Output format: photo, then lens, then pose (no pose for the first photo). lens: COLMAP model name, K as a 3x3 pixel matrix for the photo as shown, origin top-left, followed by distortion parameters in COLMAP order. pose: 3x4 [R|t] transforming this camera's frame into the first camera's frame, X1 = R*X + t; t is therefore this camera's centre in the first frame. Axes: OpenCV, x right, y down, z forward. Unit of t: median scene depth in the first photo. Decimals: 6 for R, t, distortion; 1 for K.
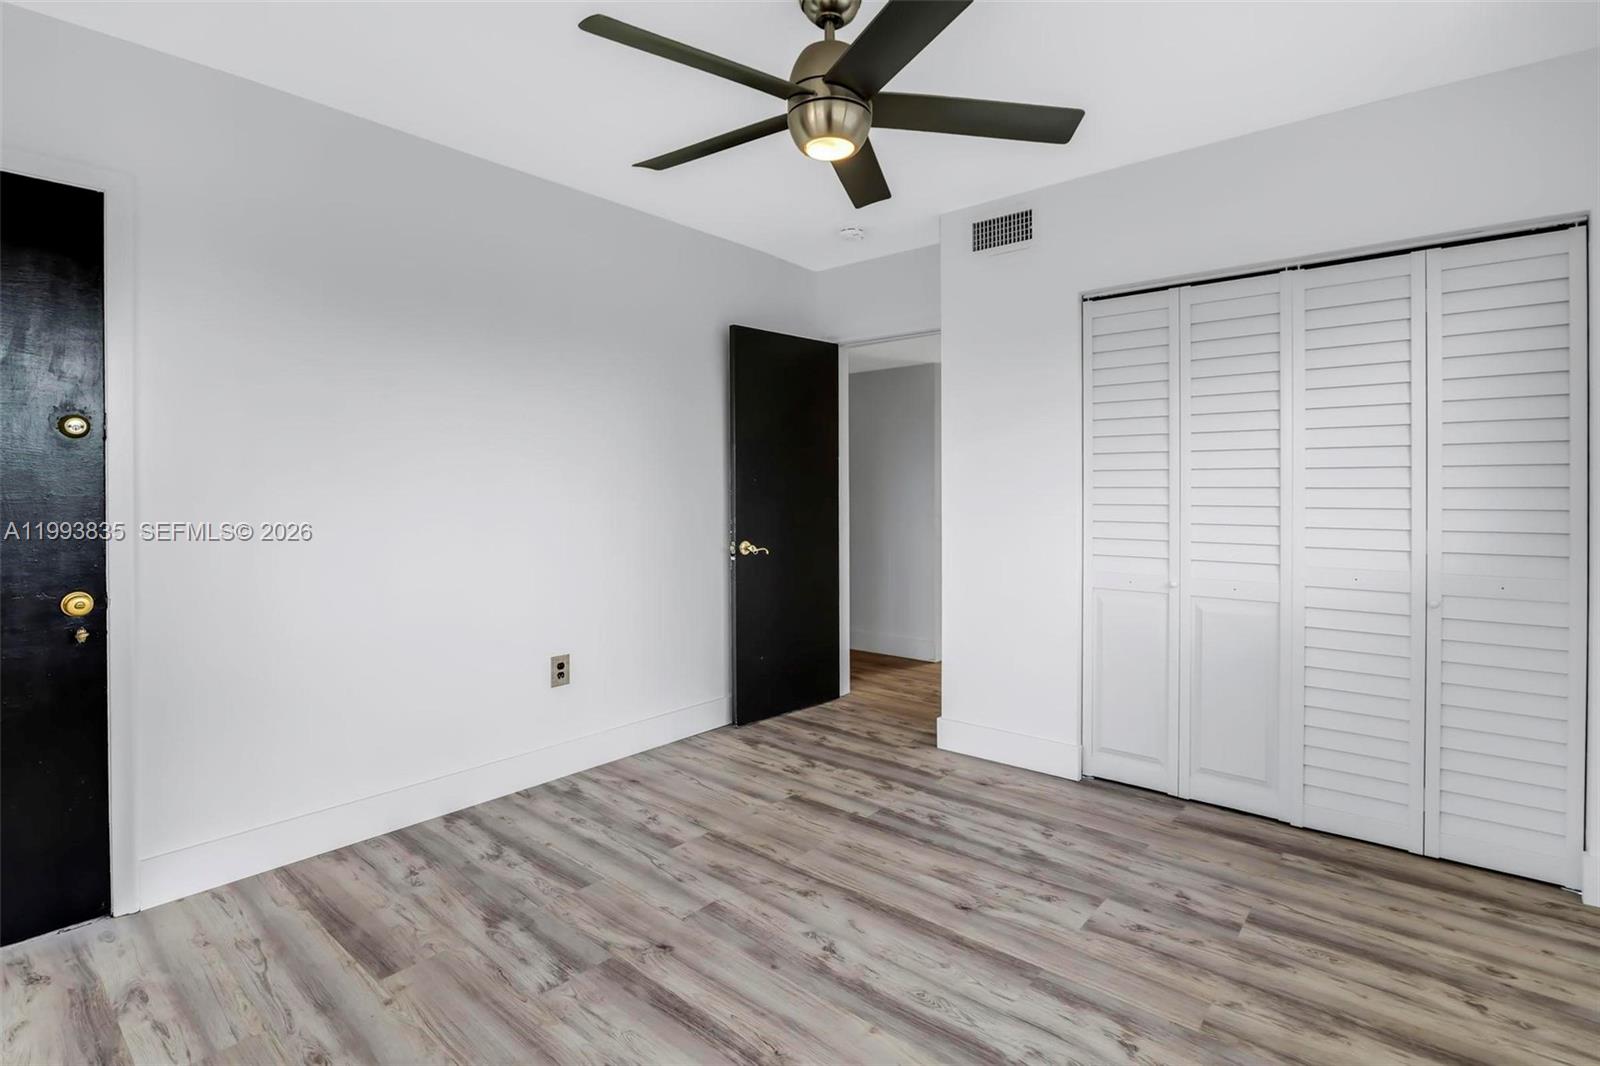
lens RADIAL K [[763.1, 0, 802.0], [0, 763.1, 501.1], [0, 0, 1]] dist [-0.014106, 0.000807]
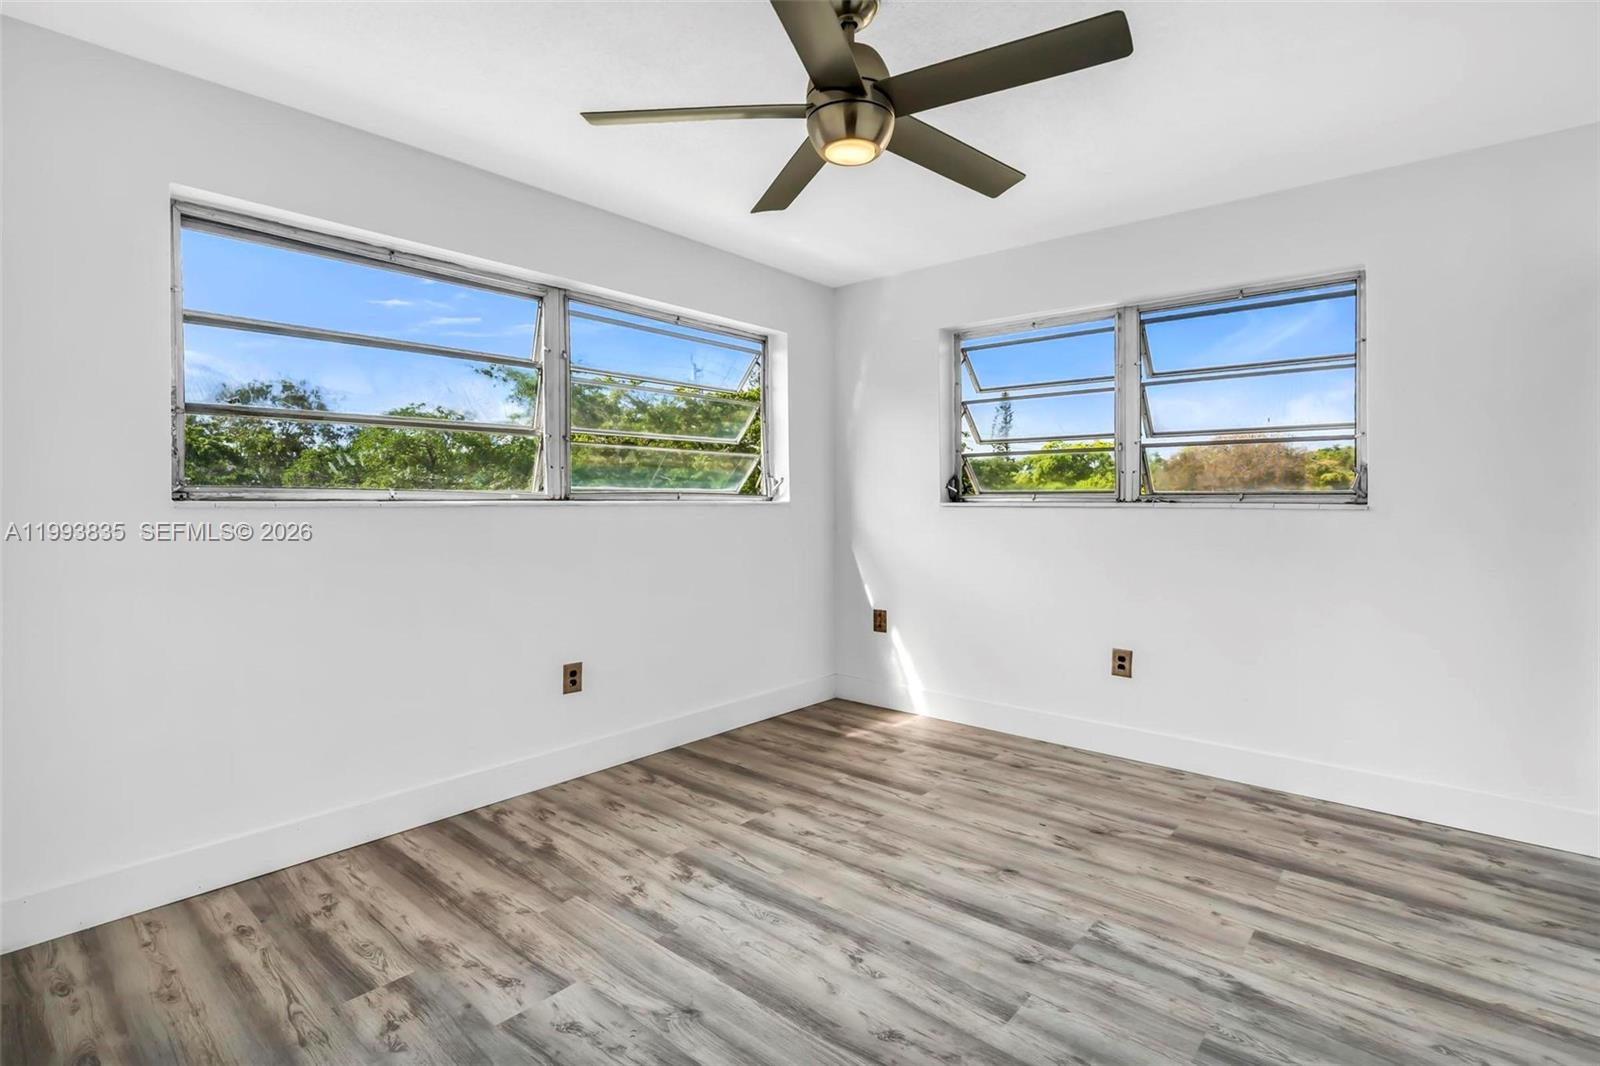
lens RADIAL K [[763.1, 0, 802.0], [0, 763.1, 501.1], [0, 0, 1]] dist [-0.014106, 0.000807]
pose [[-0.999987, -0.003291, 0.003861, 0.105479], [-0.003227, 0.999858, 0.016552, -0.017857], [-0.003915, 0.016539, -0.999856, 2.001214]]
